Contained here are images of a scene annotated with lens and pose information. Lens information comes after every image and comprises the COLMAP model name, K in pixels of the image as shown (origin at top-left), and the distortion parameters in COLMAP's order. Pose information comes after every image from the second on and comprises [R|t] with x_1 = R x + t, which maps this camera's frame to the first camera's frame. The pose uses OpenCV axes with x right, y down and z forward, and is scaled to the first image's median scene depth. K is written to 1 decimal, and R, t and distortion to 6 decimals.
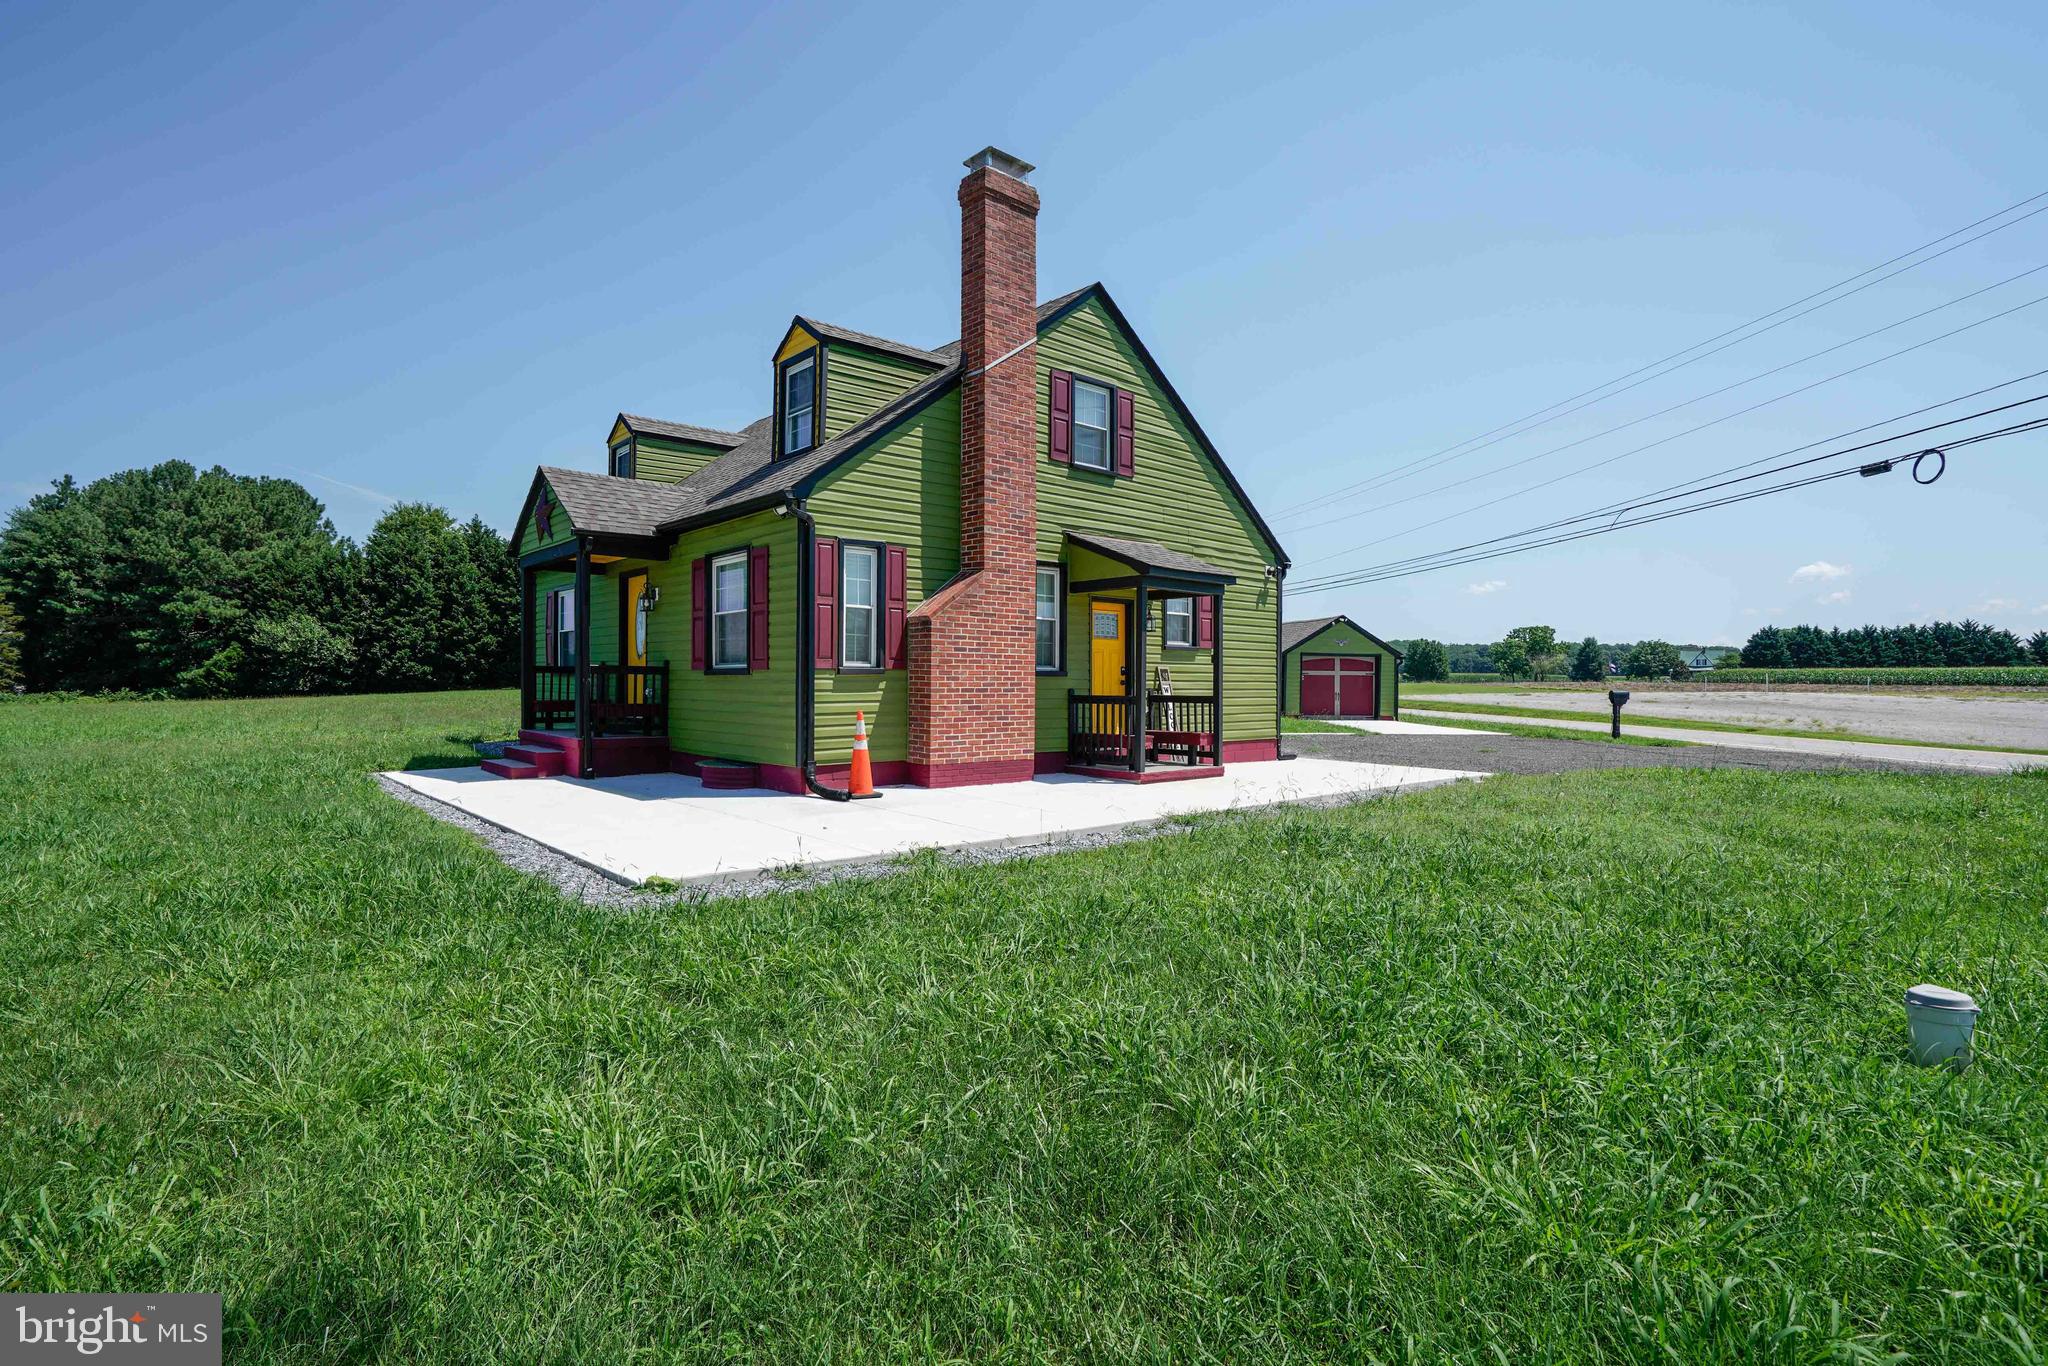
lens RADIAL K [[975.2, 0, 972.3], [0, 975.2, 682.4], [0, 0, 1]] dist [-0.045979, 0.015708]
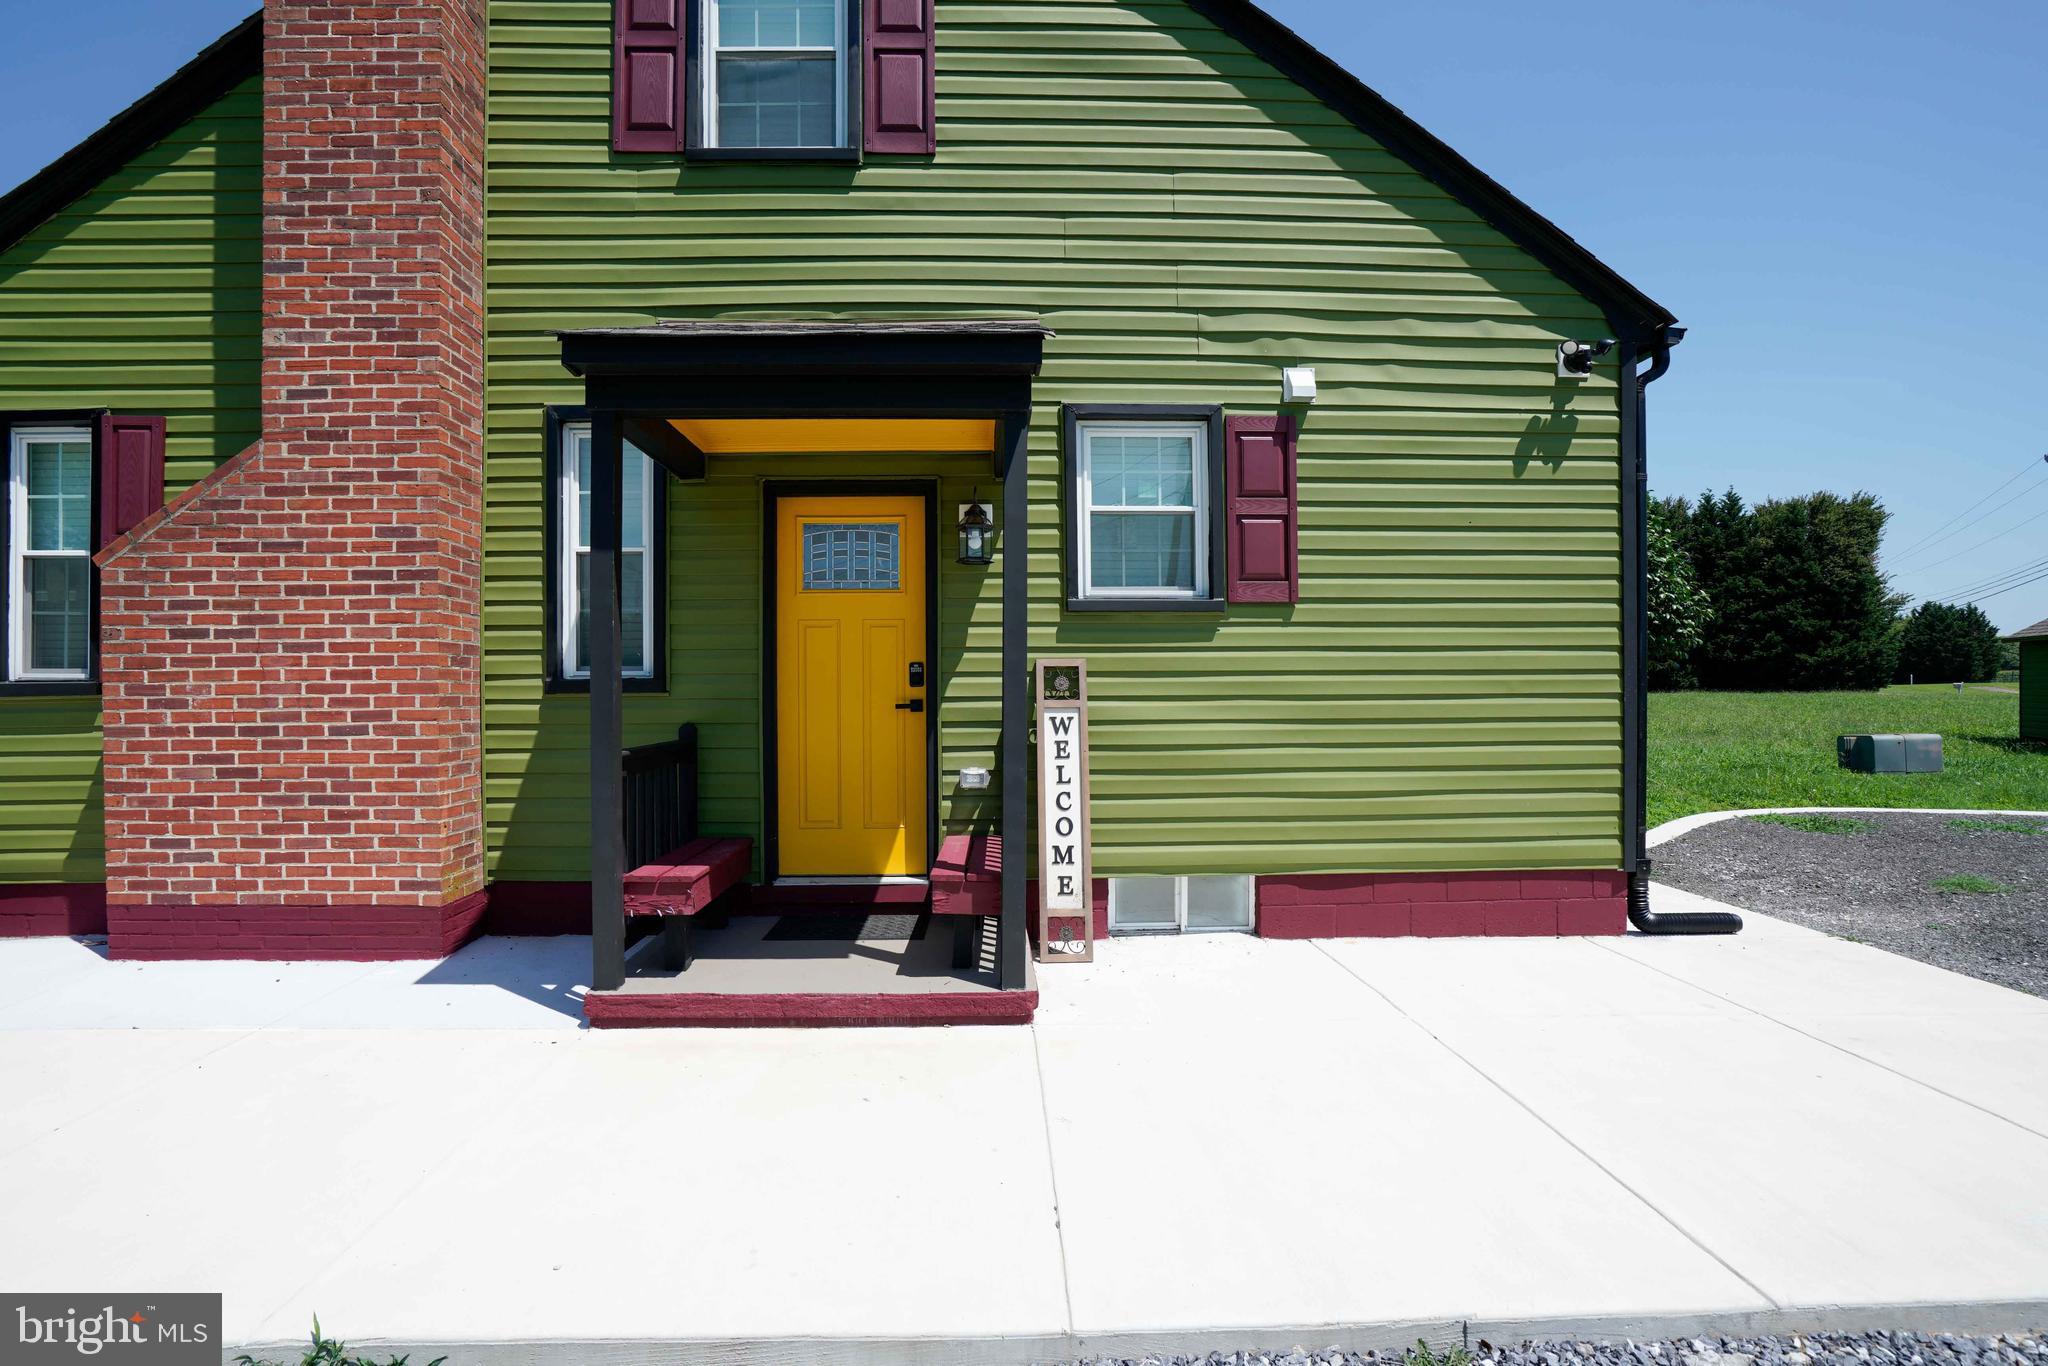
lens RADIAL K [[975.2, 0, 1027.4], [0, 975.2, 689.4], [0, 0, 1]] dist [-0.045979, 0.015708]
pose [[0.777066, -0.009488, -0.629348, 0.359182], [0.008931, 0.999952, -0.004048, -0.003352], [0.629356, -0.002475, 0.777113, 0.624123]]
